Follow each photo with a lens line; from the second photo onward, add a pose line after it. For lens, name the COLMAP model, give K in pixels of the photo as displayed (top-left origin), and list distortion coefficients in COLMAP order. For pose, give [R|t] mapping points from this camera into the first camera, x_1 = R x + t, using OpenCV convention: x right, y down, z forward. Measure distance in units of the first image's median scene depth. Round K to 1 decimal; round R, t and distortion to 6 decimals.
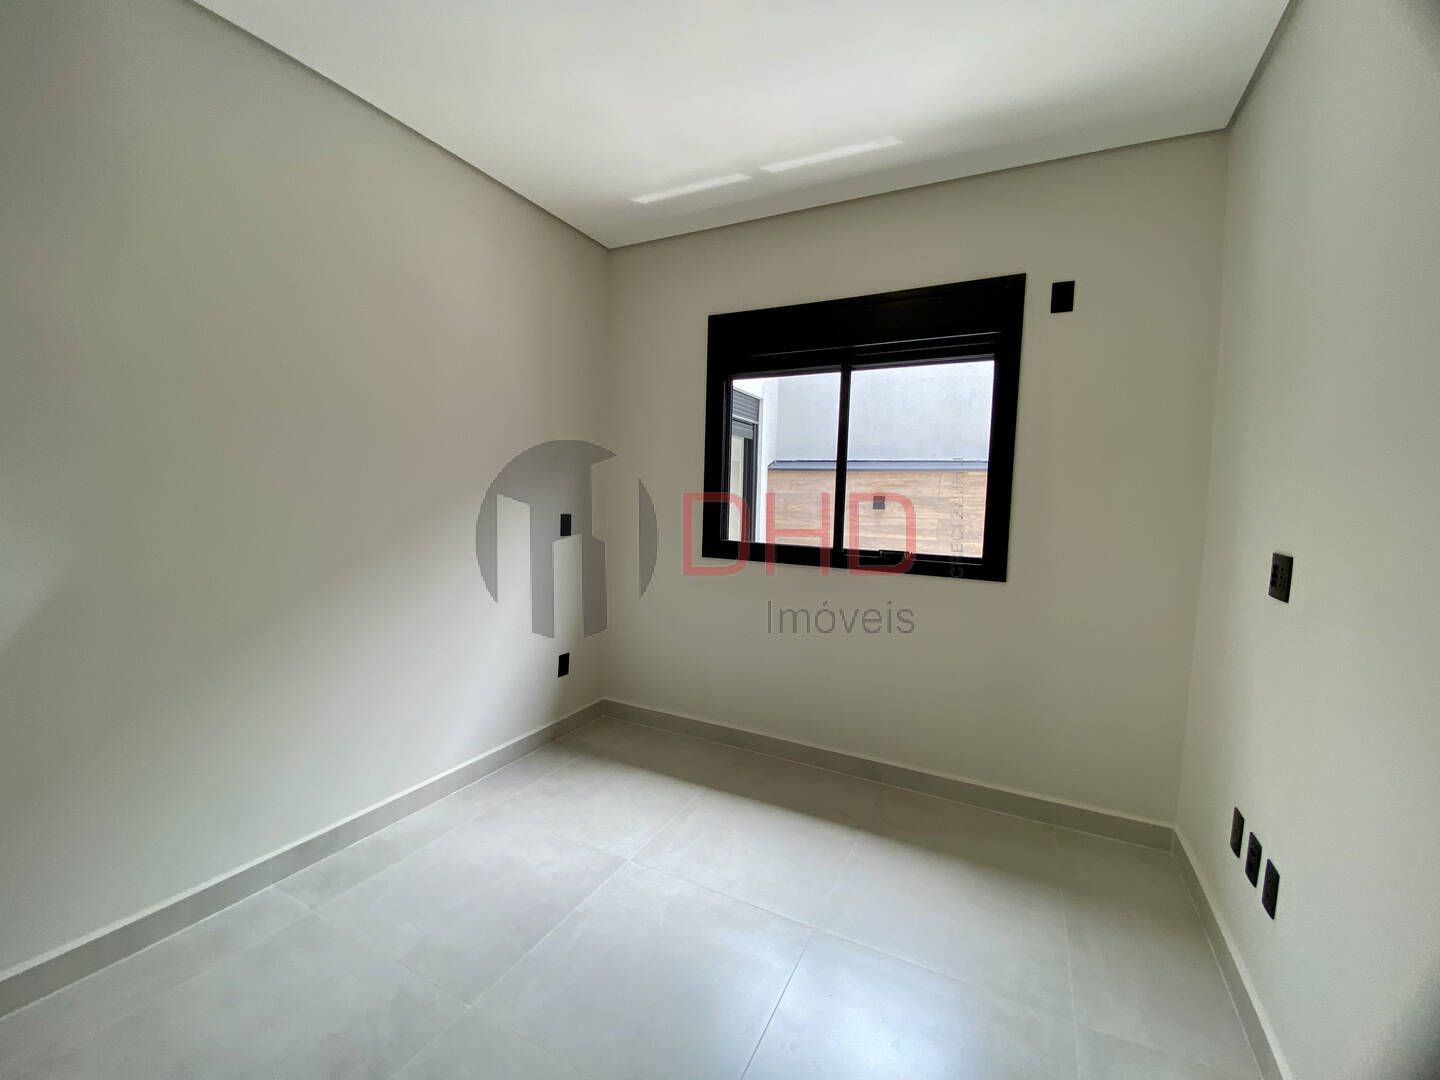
lens RADIAL K [[581.2, 0, 720.0], [0, 581.2, 533.3], [0, 0, 1]] dist [-0.000641, -0.000388]
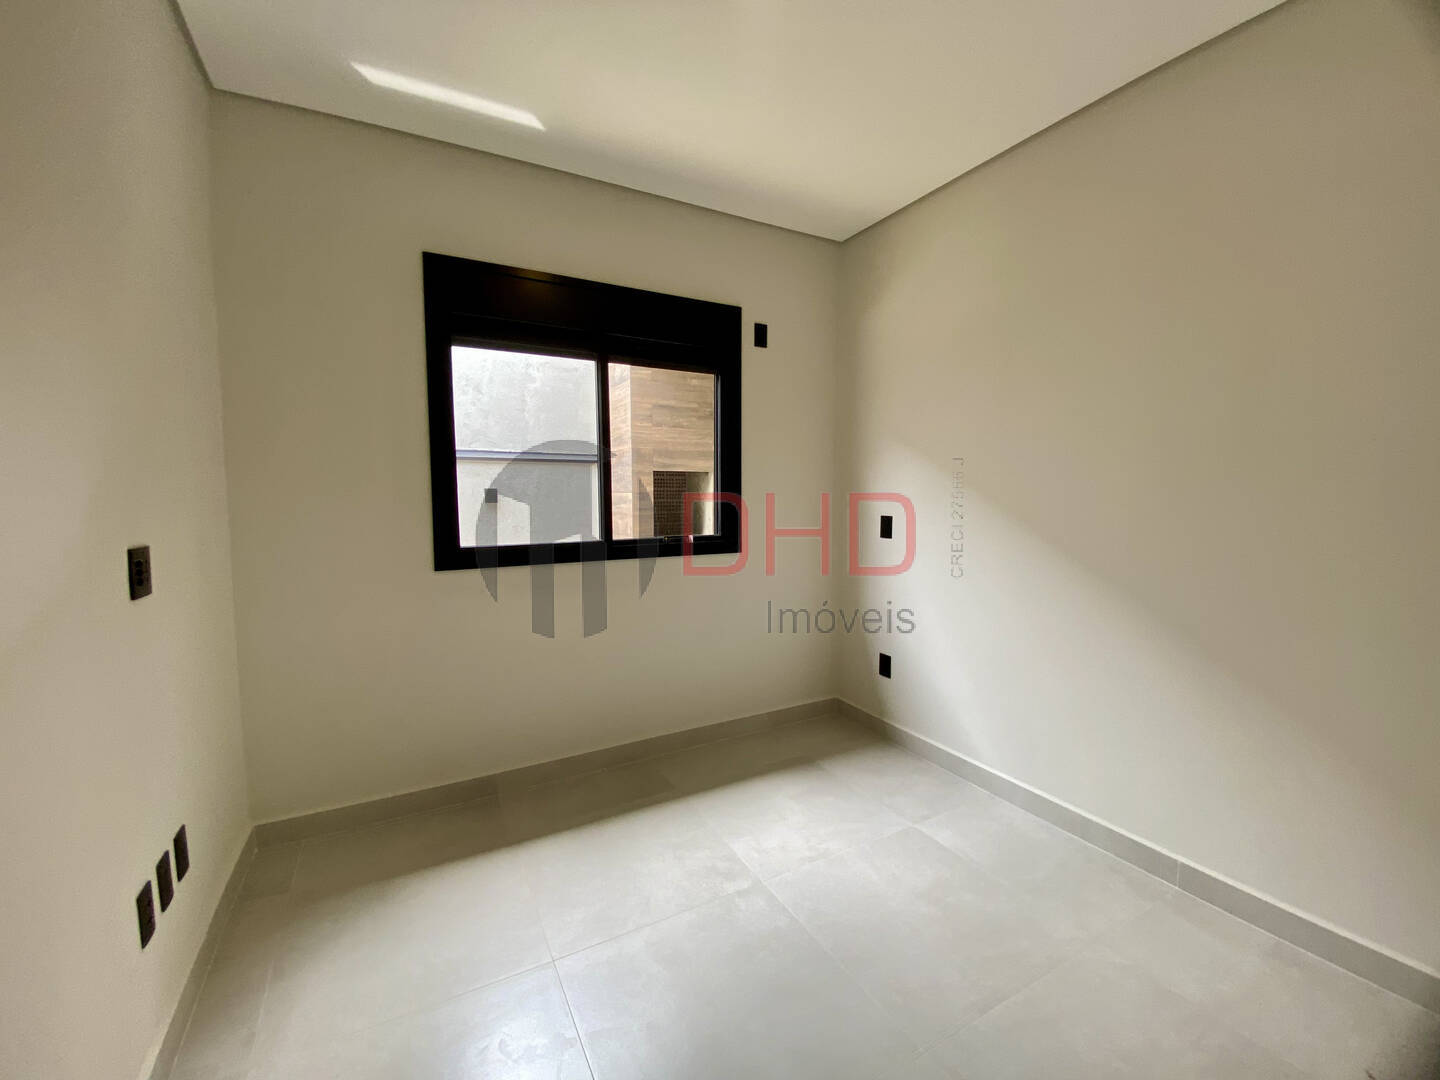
lens RADIAL K [[581.2, 0, 720.0], [0, 581.2, 533.3], [0, 0, 1]] dist [-0.000641, -0.000388]
pose [[0.572083, -0.093425, 0.814858, -0.510893], [0.074734, 0.995296, 0.061645, -0.034878], [-0.816784, 0.025631, 0.576374, 0.266204]]
